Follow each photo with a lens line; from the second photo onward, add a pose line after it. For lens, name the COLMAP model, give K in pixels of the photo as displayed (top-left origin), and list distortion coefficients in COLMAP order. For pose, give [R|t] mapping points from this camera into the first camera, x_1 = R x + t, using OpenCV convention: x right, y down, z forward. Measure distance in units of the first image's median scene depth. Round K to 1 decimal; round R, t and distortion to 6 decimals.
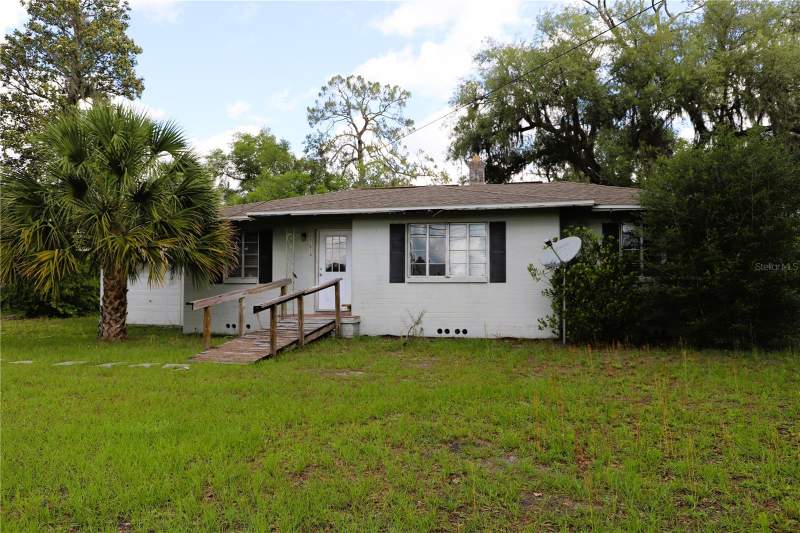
lens RADIAL K [[672.0, 0, 400.0], [0, 672.0, 266.5], [0, 0, 1]] dist [-0.018226, -0.006469]
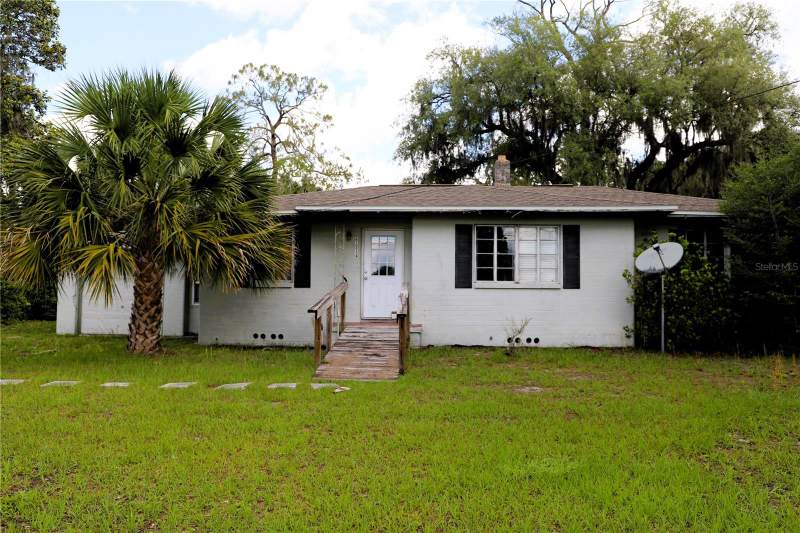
lens RADIAL K [[690.7, 0, 400.0], [0, 690.7, 266.5], [0, 0, 1]] dist [0.001818, 0.015140]
pose [[0.977296, 0.014791, 0.211364, -0.170257], [-0.013345, 0.999877, -0.008267, 0.002023], [-0.211460, 0.005258, 0.977372, 0.052352]]
